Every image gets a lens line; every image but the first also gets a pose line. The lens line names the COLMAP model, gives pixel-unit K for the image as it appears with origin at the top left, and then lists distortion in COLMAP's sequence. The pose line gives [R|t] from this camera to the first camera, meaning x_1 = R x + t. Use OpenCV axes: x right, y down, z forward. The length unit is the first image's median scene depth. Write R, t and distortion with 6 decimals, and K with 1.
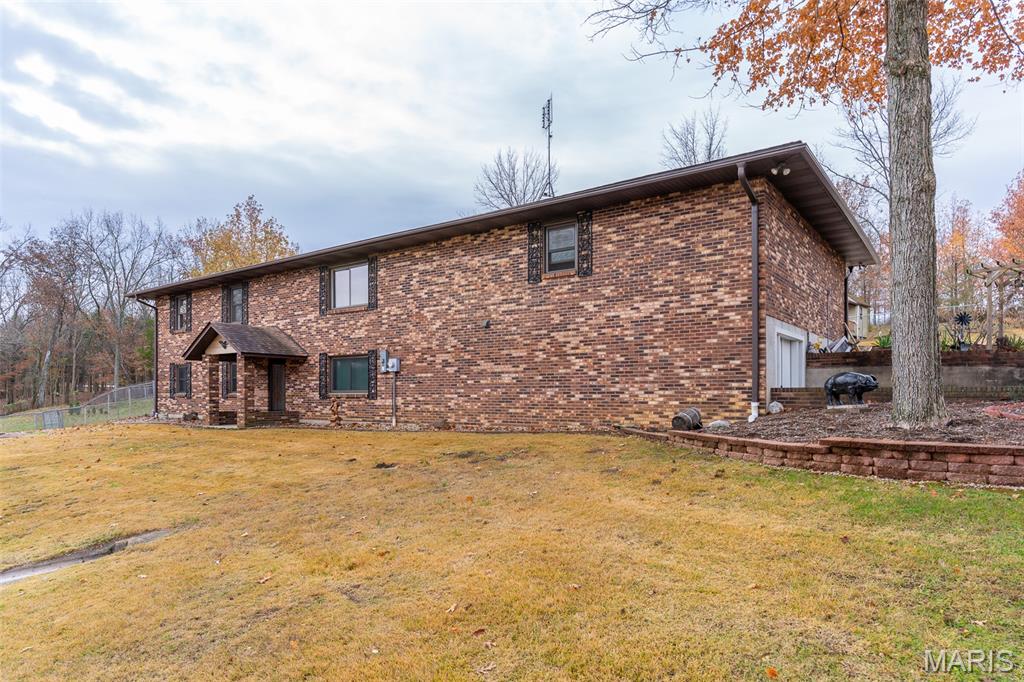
lens RADIAL K [[634.4, 0, 511.6], [0, 634.4, 392.9], [0, 0, 1]] dist [0.002501, 0.001522]
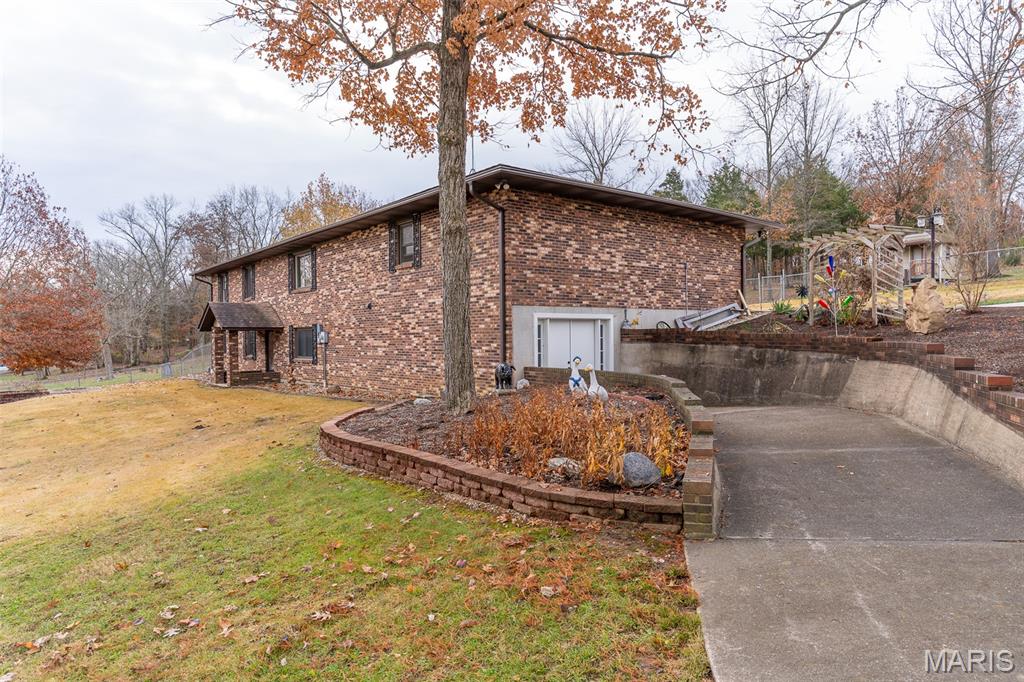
lens RADIAL K [[656.4, 0, 512.0], [0, 656.4, 341.0], [0, 0, 1]] dist [-0.002807, -0.000208]
pose [[0.966501, -0.006645, -0.256576, 0.569061], [0.010181, 0.999871, 0.012454, -0.057743], [0.256460, -0.014649, 0.966444, -0.137188]]
